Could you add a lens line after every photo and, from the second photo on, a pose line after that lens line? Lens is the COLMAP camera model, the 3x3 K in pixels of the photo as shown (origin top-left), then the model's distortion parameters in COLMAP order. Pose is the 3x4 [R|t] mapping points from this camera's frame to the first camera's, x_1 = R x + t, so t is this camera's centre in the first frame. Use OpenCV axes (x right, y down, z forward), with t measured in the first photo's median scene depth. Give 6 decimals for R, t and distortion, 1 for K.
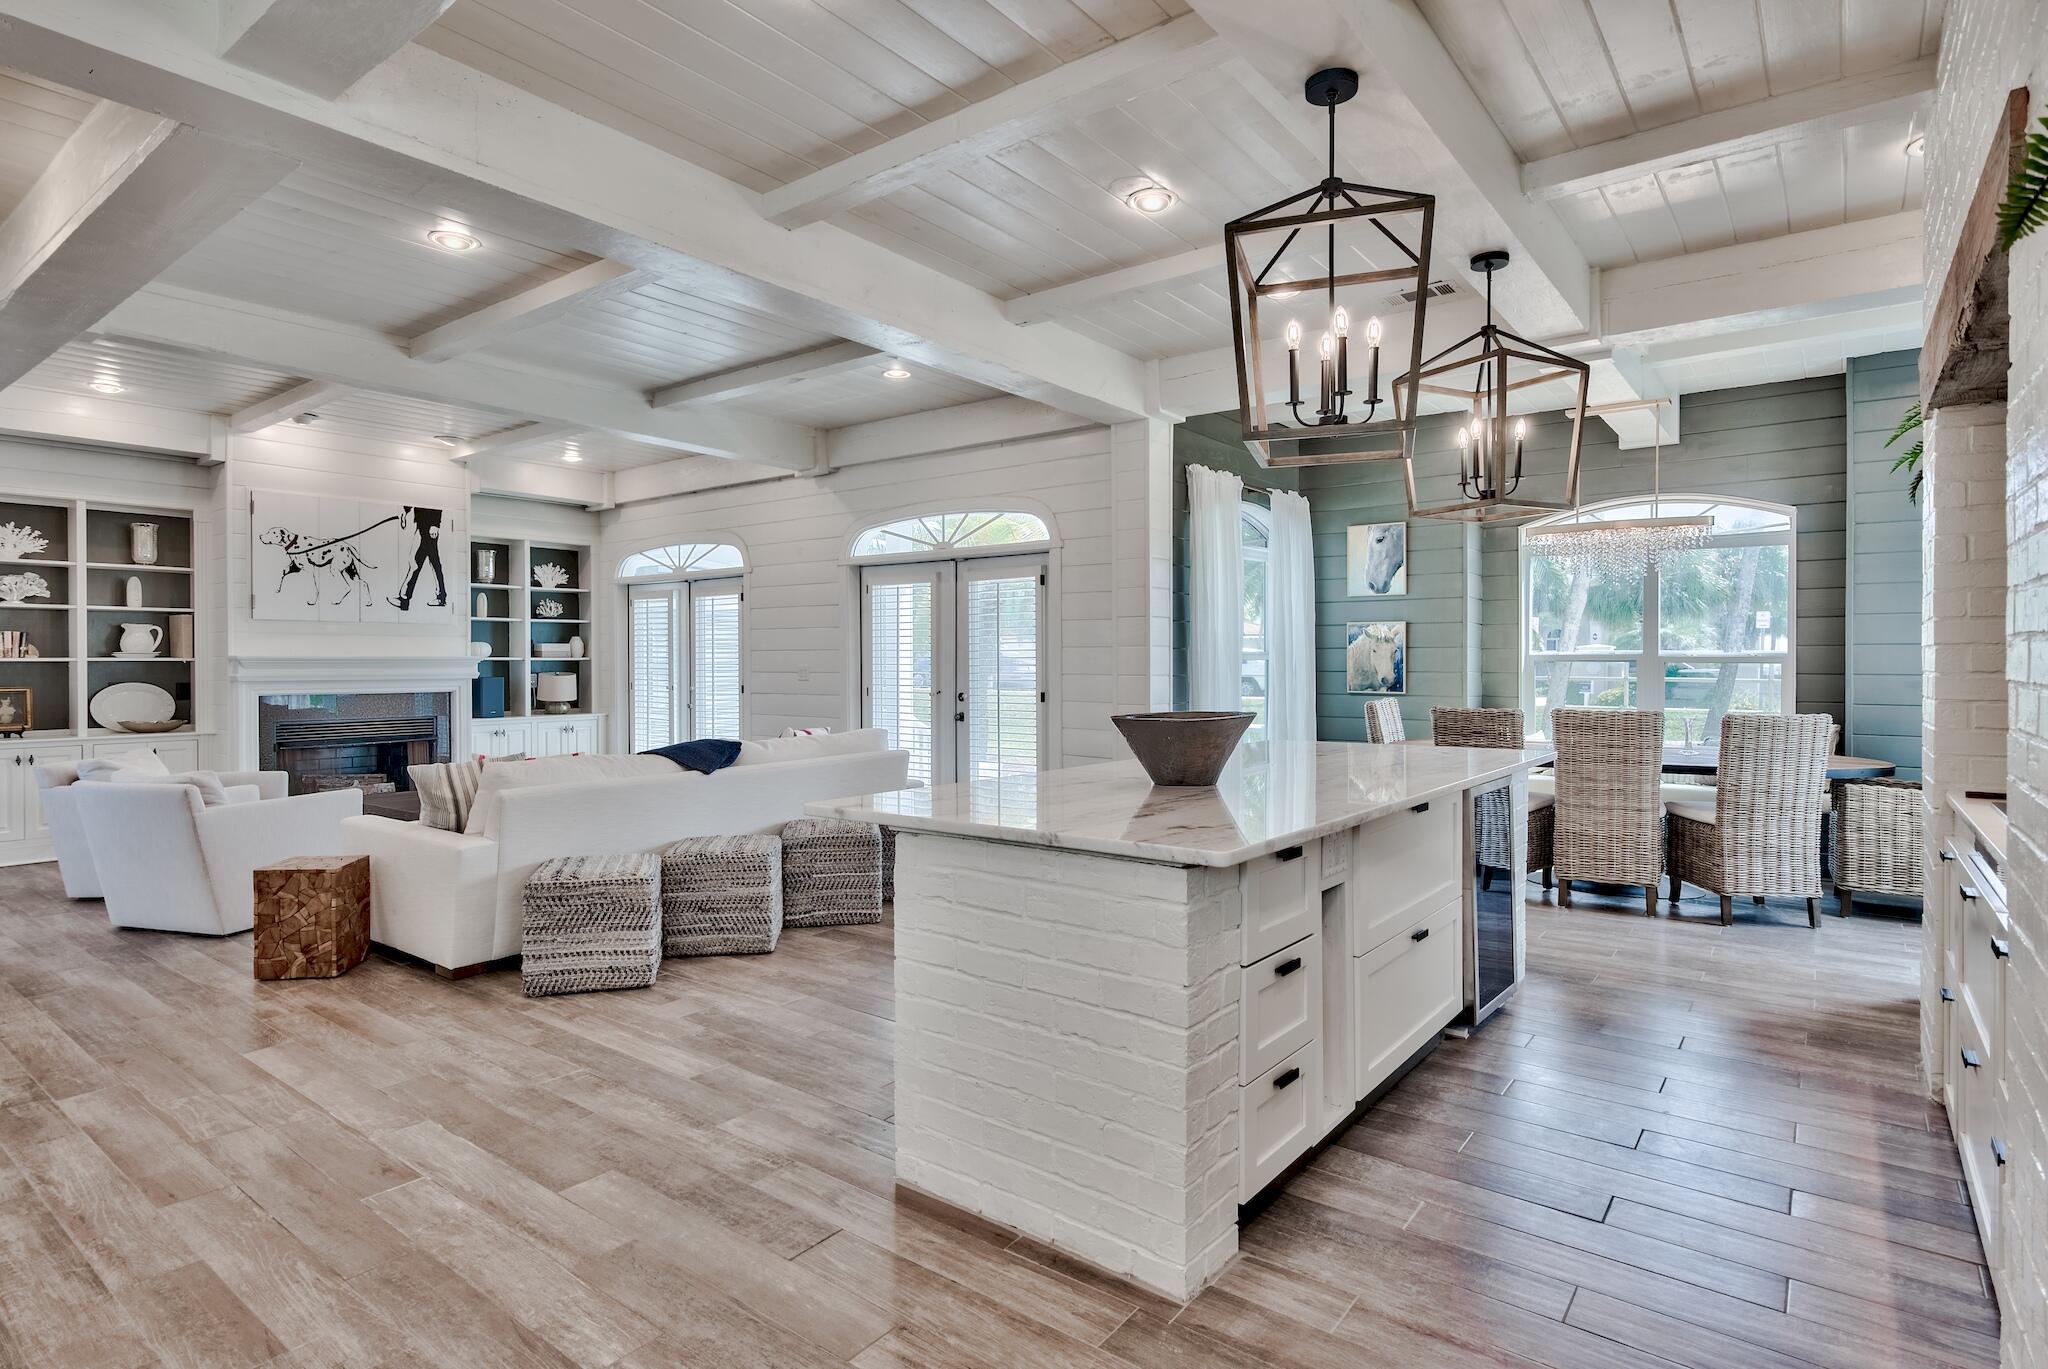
lens RADIAL K [[1069.2, 0, 1102.1], [0, 1069.2, 667.4], [0, 0, 1]] dist [0.008726, 0.001458]
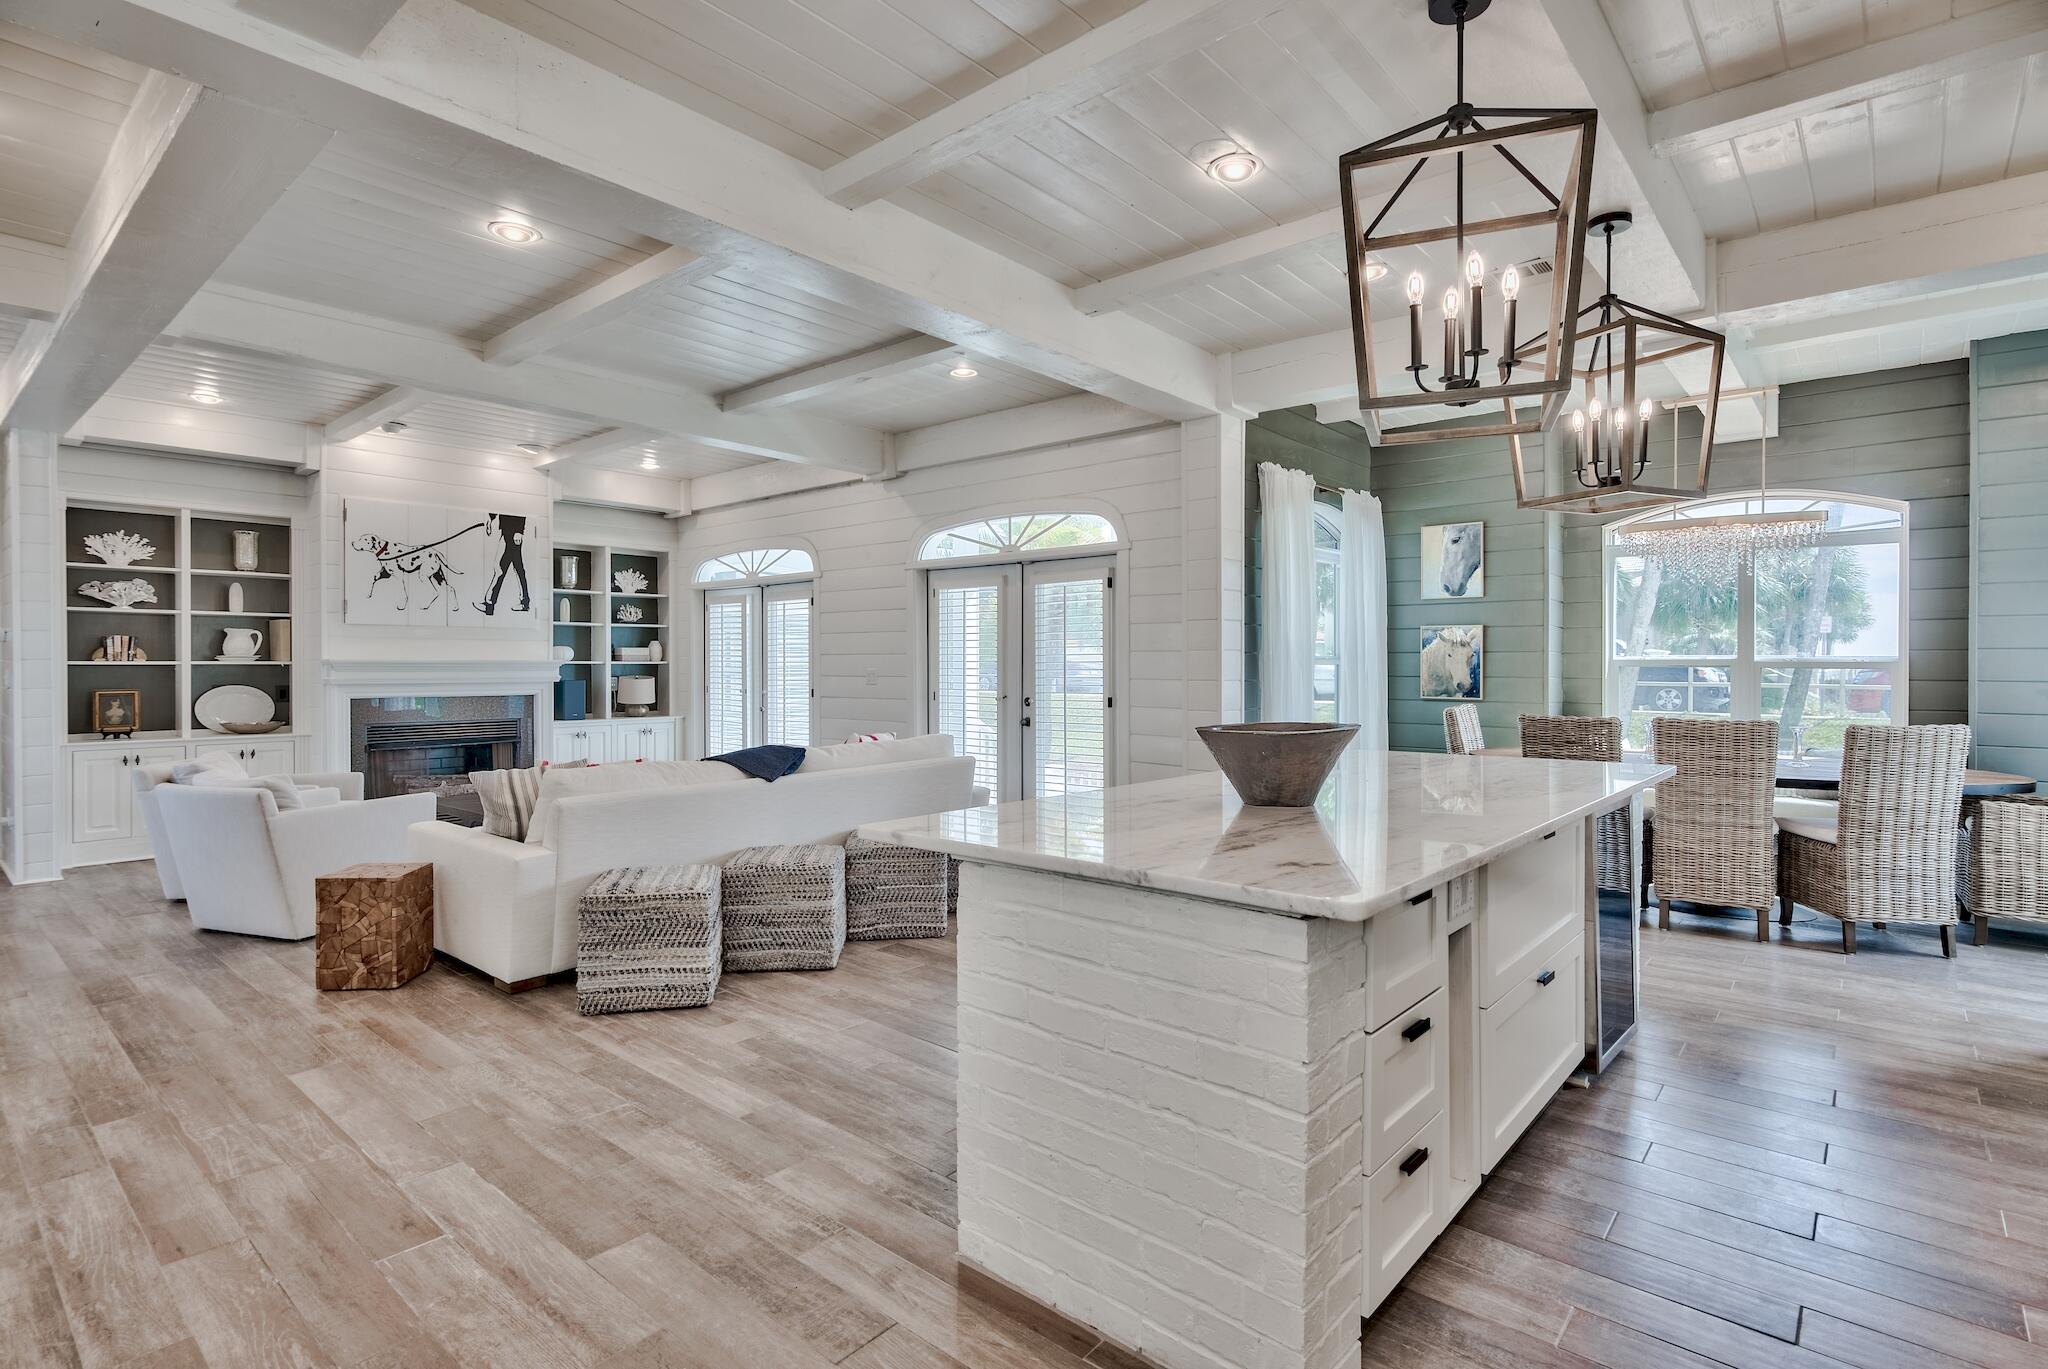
lens RADIAL K [[978.3, 0, 1031.6], [0, 978.3, 675.6], [0, 0, 1]] dist [0.019791, 0.000471]
pose [[0.992595, 0.003034, -0.121434, -0.026423], [-0.002413, 0.999983, 0.005255, -0.001951], [0.121447, -0.004923, 0.992586, 0.151039]]
